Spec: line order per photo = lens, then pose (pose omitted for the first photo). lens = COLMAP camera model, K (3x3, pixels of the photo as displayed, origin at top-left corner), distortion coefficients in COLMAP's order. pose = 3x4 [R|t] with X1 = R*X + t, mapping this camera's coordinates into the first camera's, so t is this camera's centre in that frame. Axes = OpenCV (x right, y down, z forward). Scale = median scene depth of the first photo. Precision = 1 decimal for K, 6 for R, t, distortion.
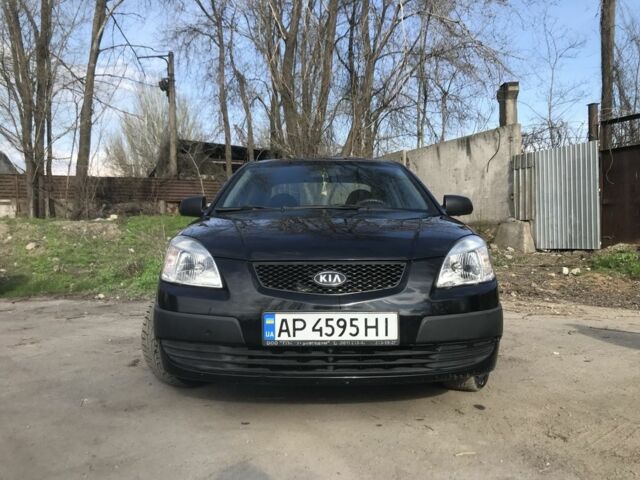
lens RADIAL K [[529.6, 0, 324.1], [0, 529.6, 238.8], [0, 0, 1]] dist [0.009931, 0.002487]
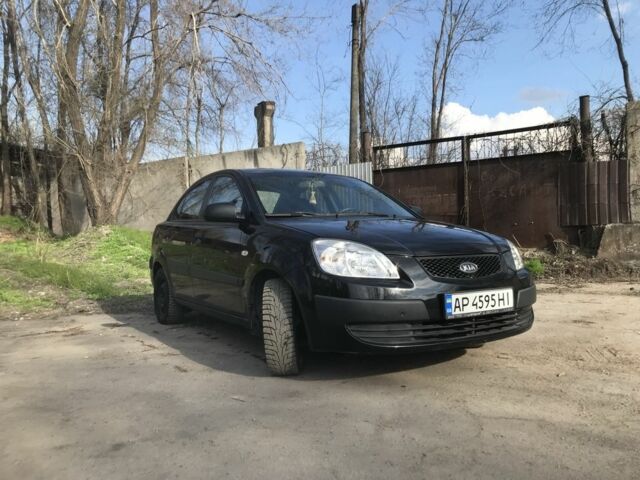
lens RADIAL K [[529.6, 0, 324.1], [0, 529.6, 238.8], [0, 0, 1]] dist [0.009931, 0.002487]
pose [[0.851146, -0.011162, 0.524811, -1.030543], [0.017157, 0.999831, -0.006560, 0.002487], [-0.524649, 0.014588, 0.851193, 0.023451]]
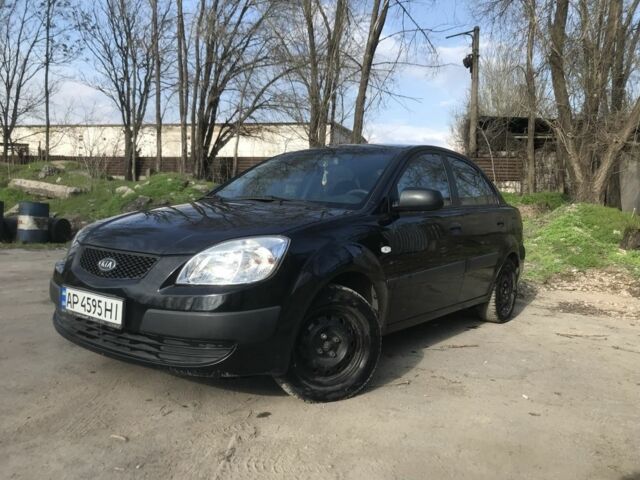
lens RADIAL K [[529.6, 0, 324.1], [0, 529.6, 238.8], [0, 0, 1]] dist [0.009931, 0.002487]
pose [[0.802662, 0.075907, -0.591584, 1.090201], [-0.048240, 0.996881, 0.062459, -0.079321], [0.594480, -0.021595, 0.803820, 0.340812]]
